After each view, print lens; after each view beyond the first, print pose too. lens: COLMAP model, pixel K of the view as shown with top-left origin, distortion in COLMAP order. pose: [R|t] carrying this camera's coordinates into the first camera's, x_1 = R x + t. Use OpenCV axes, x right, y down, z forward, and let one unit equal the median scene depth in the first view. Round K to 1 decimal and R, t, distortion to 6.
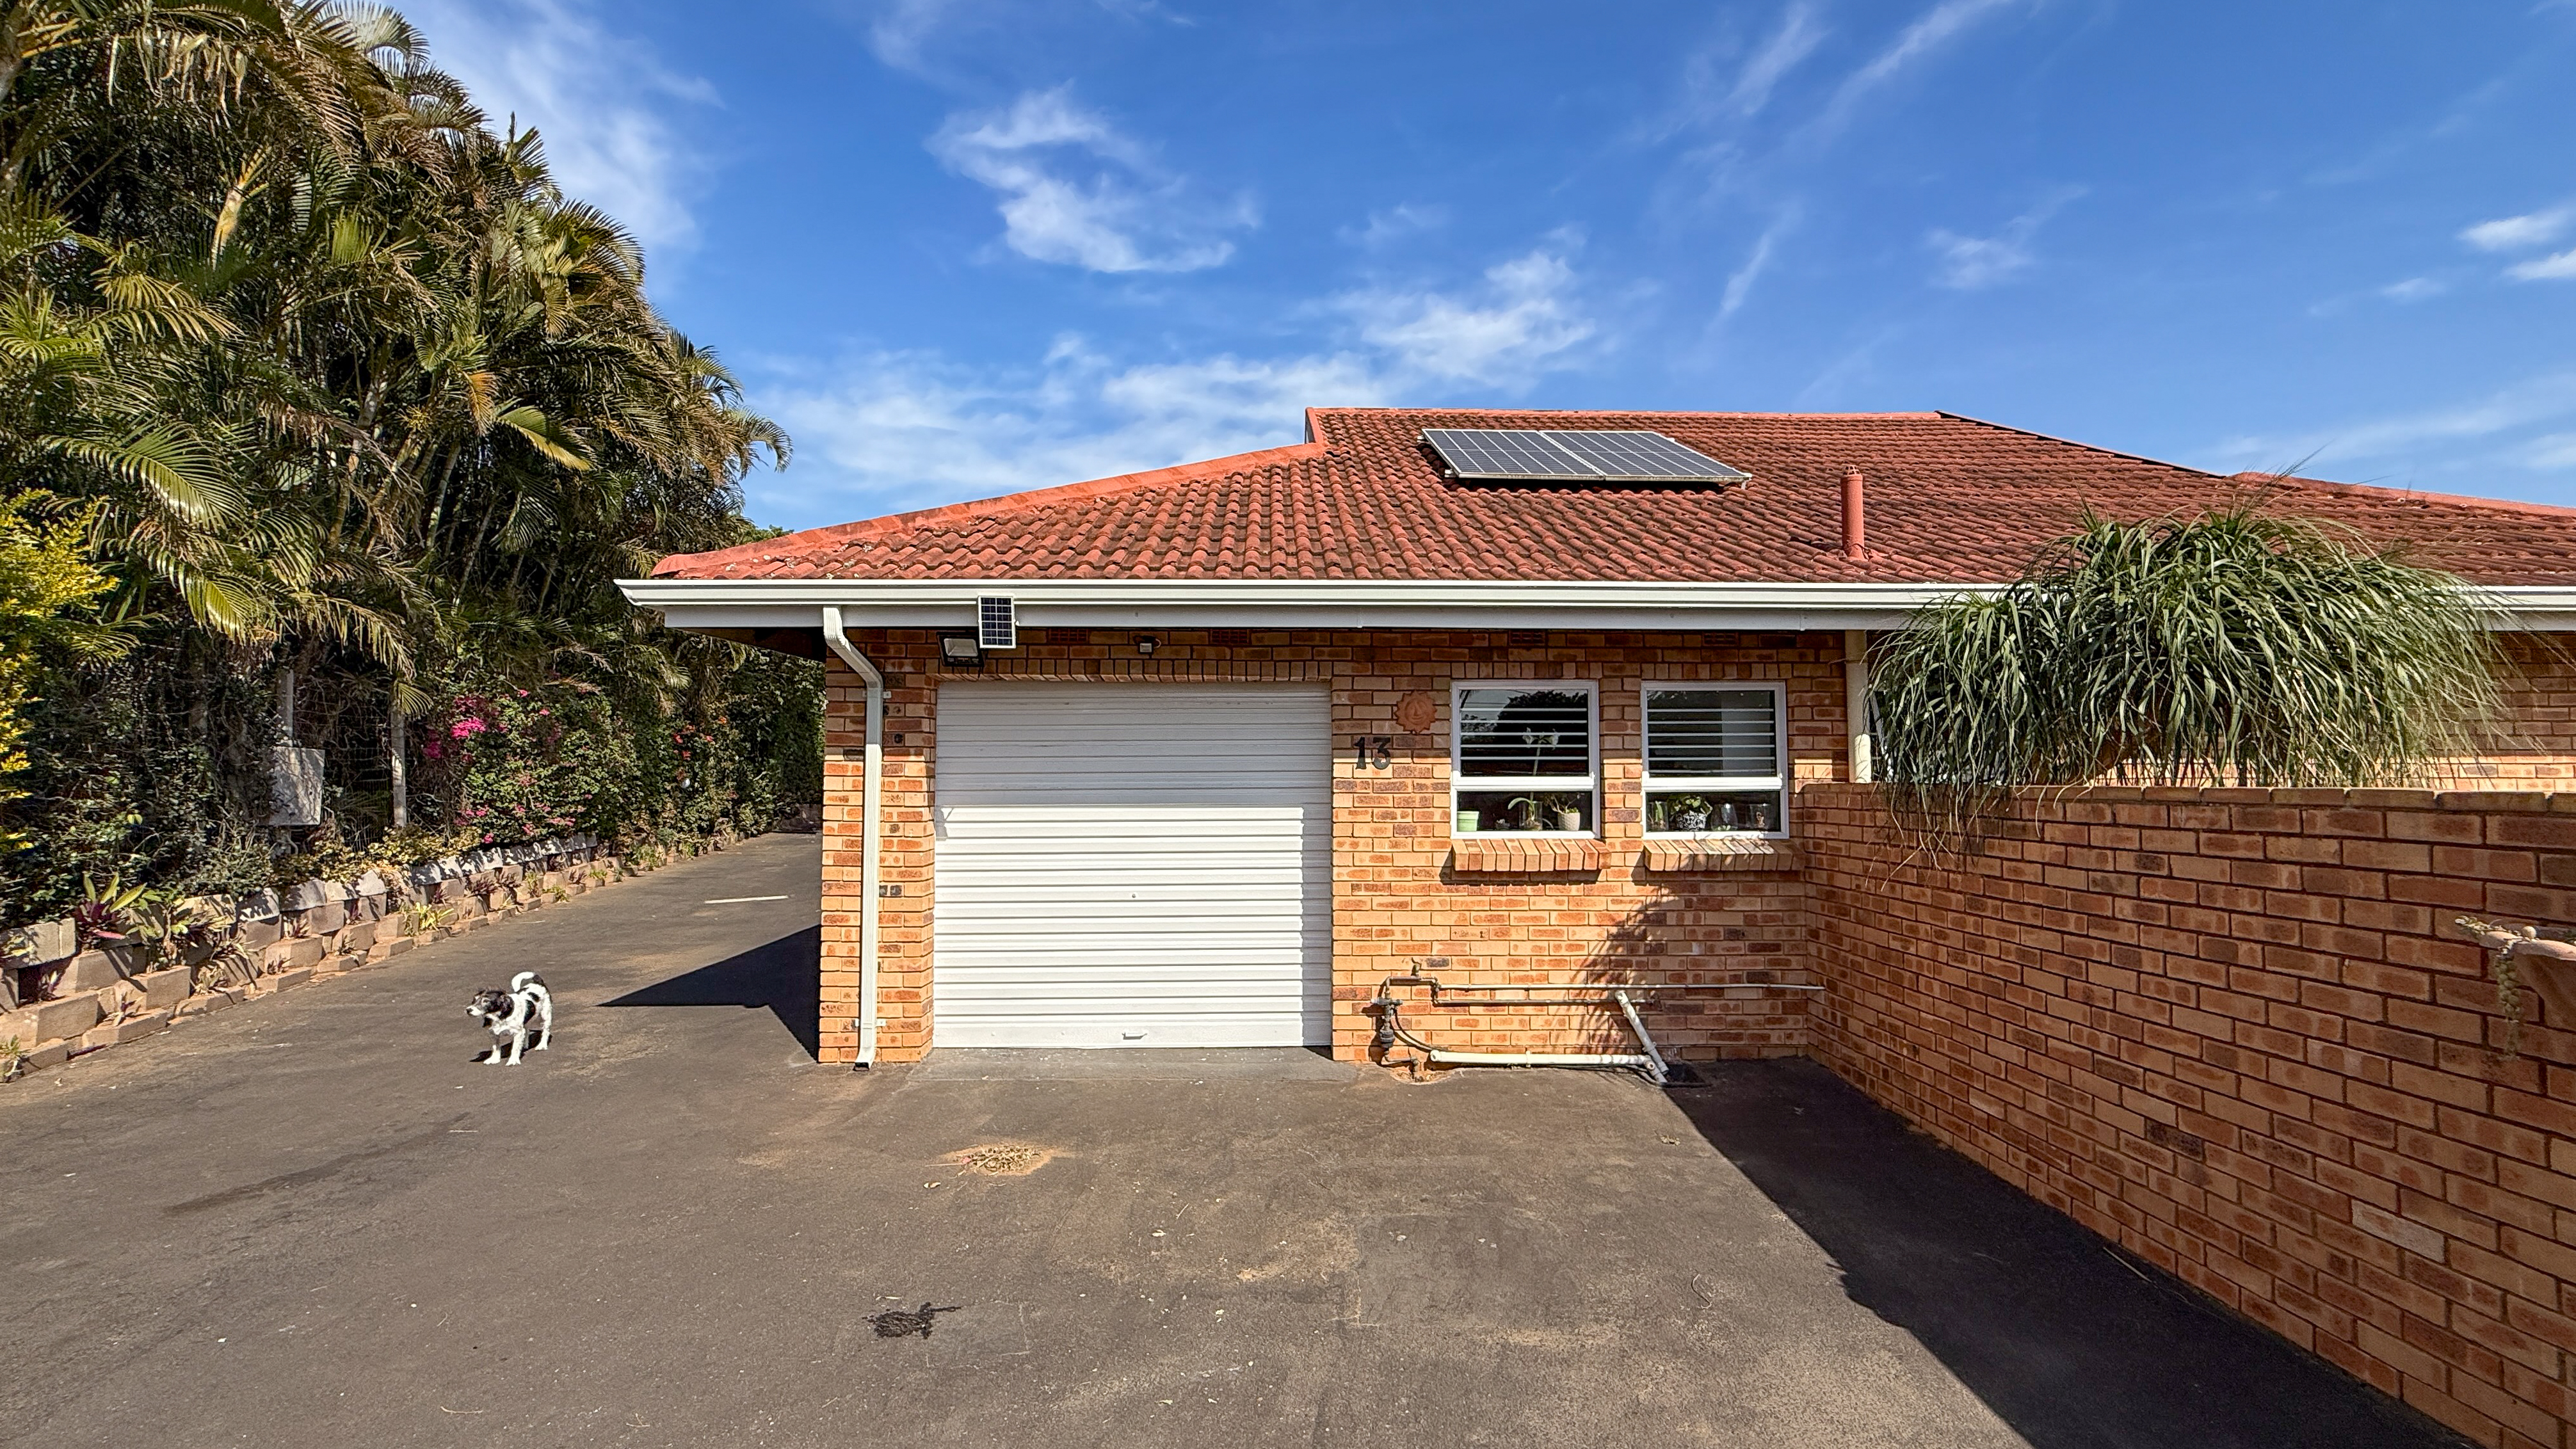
lens RADIAL K [[1027.2, 0, 1296.5], [0, 1027.2, 726.6], [0, 0, 1]] dist [-0.002354, 0.000393]
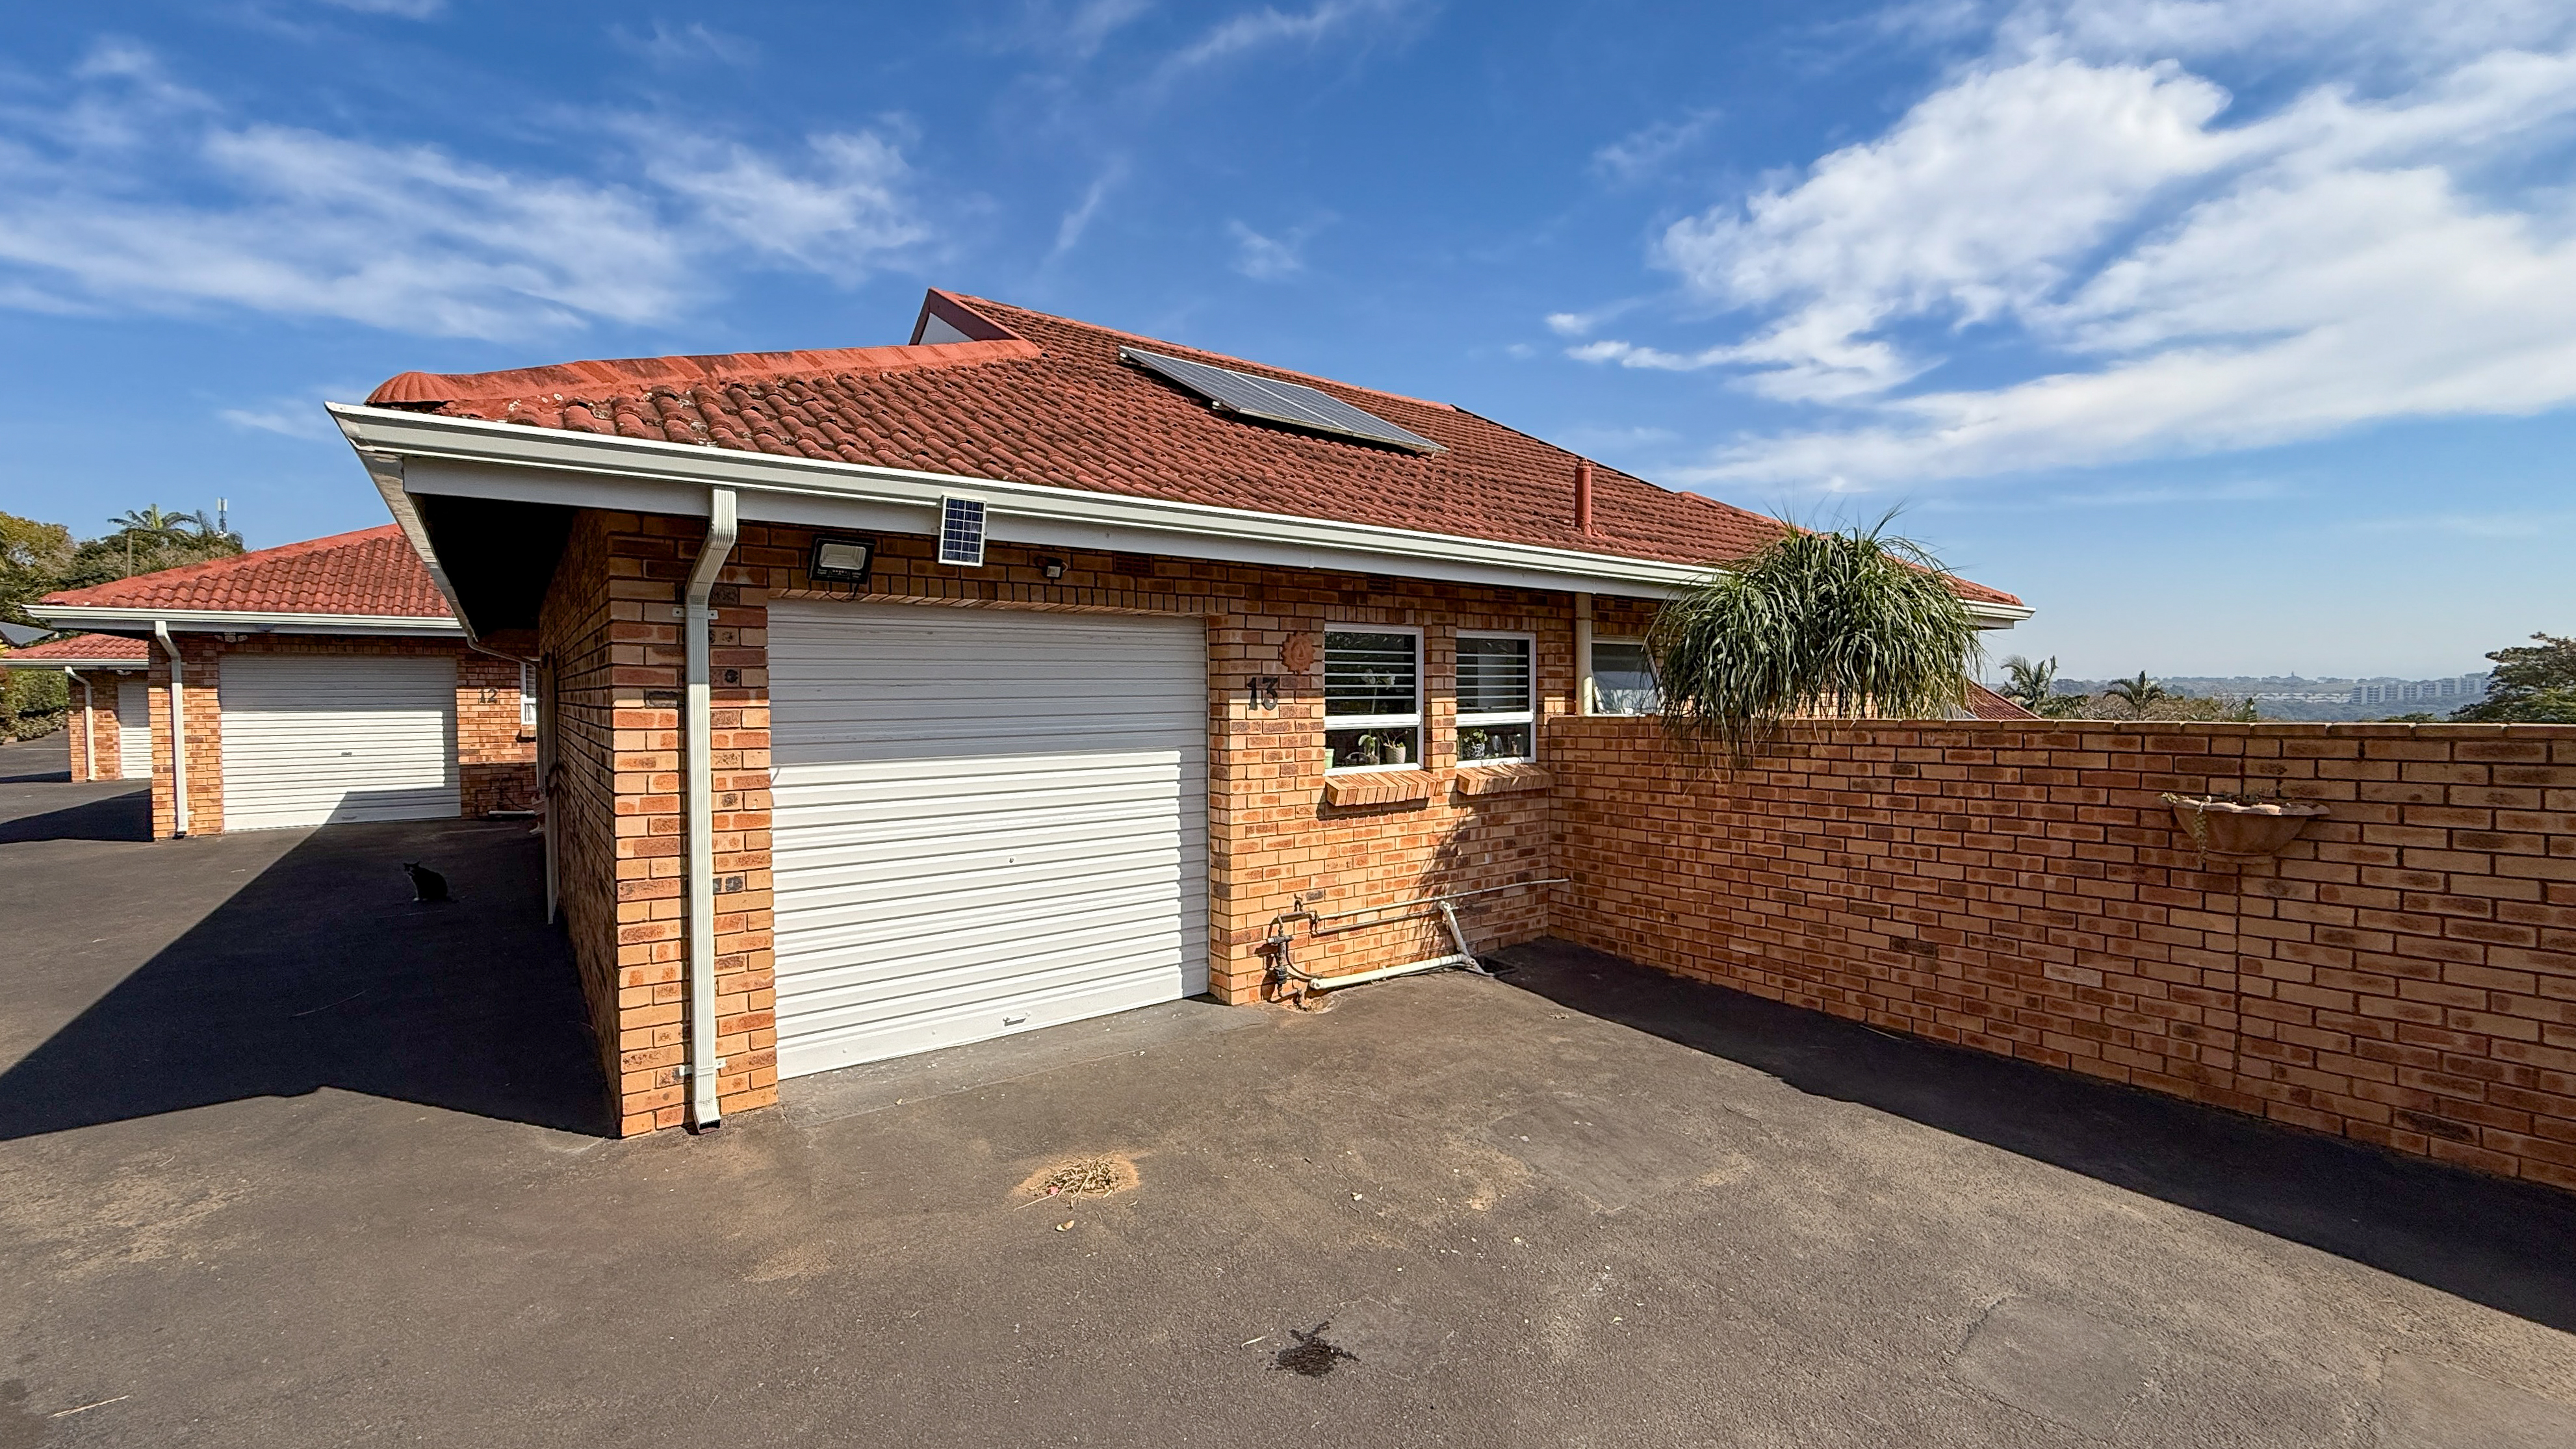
lens RADIAL K [[1027.2, 0, 1296.5], [0, 1027.2, 726.6], [0, 0, 1]] dist [-0.002354, 0.000393]
pose [[0.817568, -0.021372, 0.575435, -0.478576], [-0.019016, 0.997764, 0.064076, -0.006679], [-0.575518, -0.063328, 0.815334, 0.177829]]
